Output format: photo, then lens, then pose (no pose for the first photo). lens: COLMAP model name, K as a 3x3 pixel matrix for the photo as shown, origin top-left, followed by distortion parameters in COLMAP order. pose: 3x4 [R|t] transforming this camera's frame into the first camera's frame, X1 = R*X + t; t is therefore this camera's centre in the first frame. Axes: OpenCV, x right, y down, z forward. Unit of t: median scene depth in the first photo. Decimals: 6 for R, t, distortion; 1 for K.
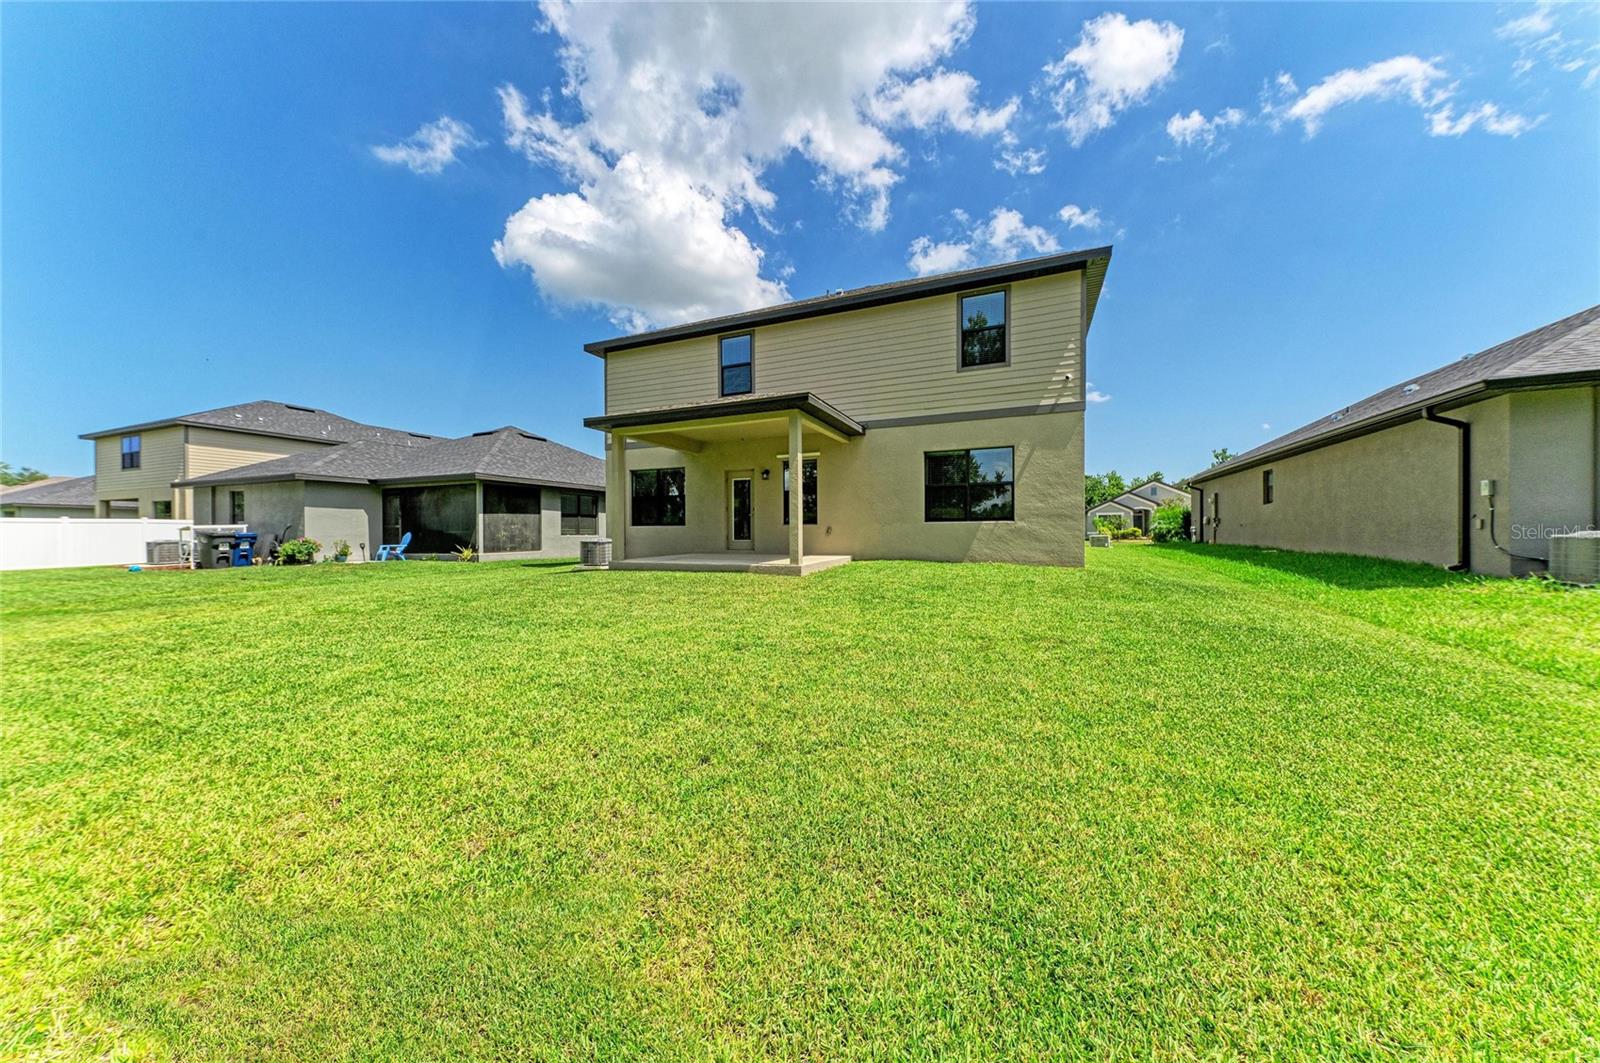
lens RADIAL K [[530.2, 0, 791.2], [0, 530.2, 532.0], [0, 0, 1]] dist [0.024571, 0.000072]
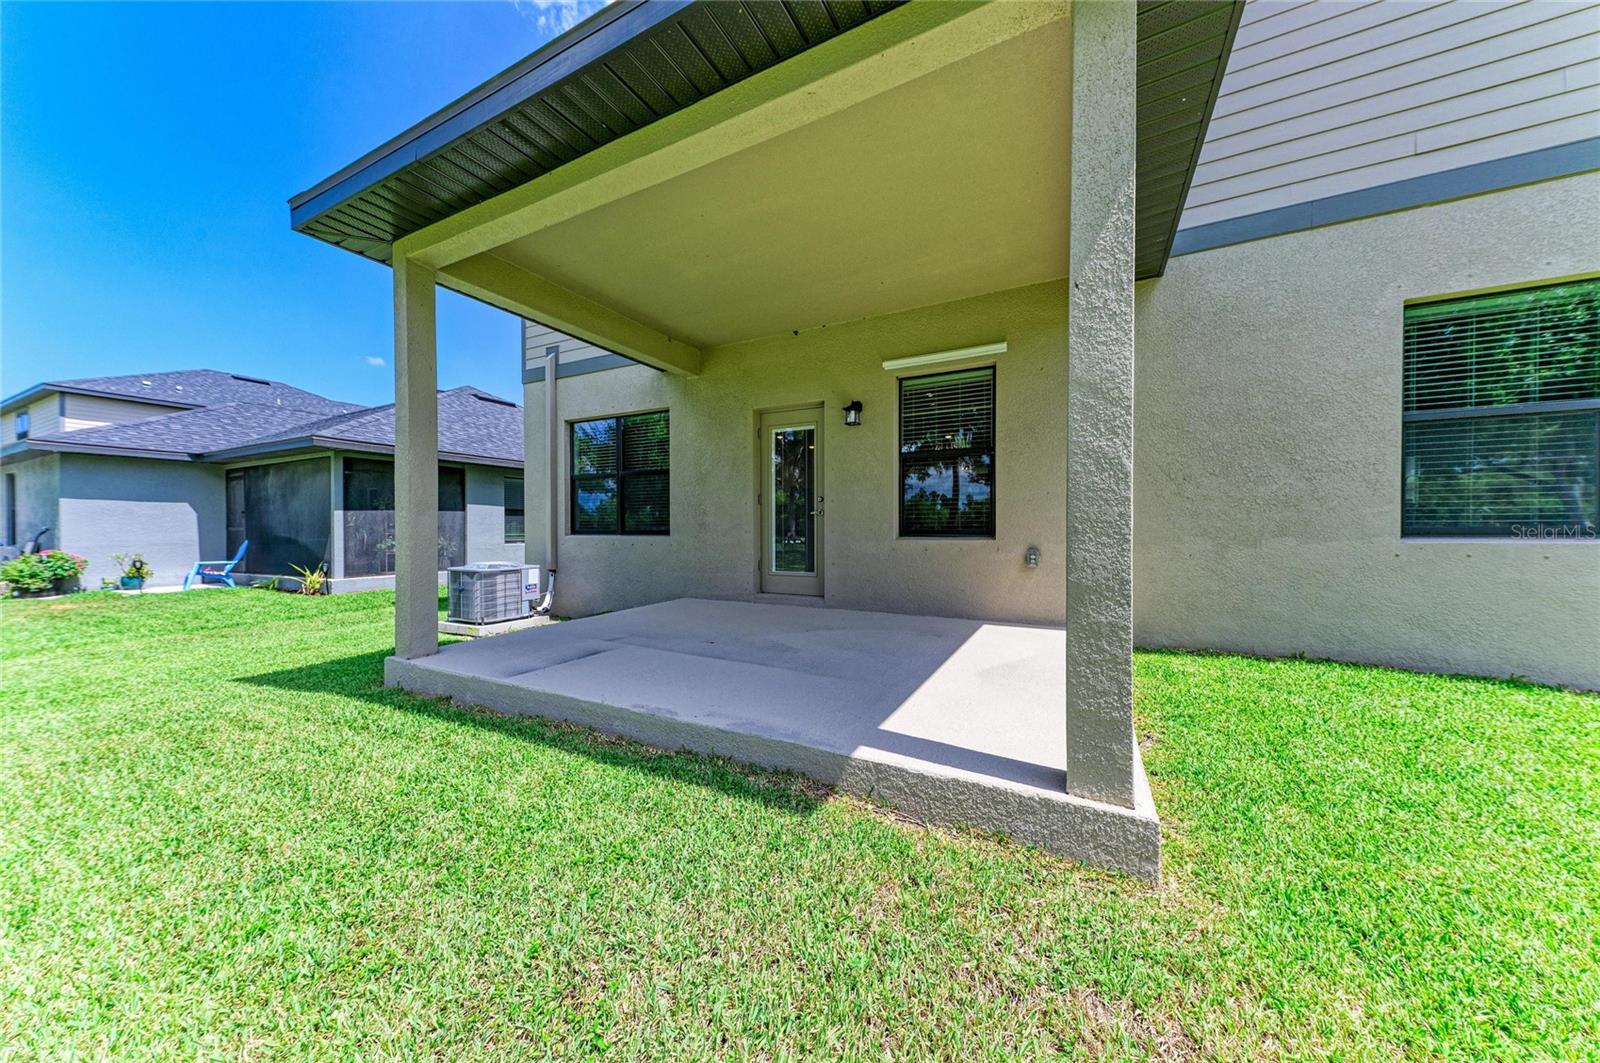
lens RADIAL K [[530.2, 0, 806.8], [0, 530.2, 532.4], [0, 0, 1]] dist [0.024571, 0.000072]
pose [[0.997895, 0.005236, -0.064642, -0.044009], [-0.004995, 0.999980, 0.003885, -0.014582], [0.064661, -0.003554, 0.997901, 0.459889]]
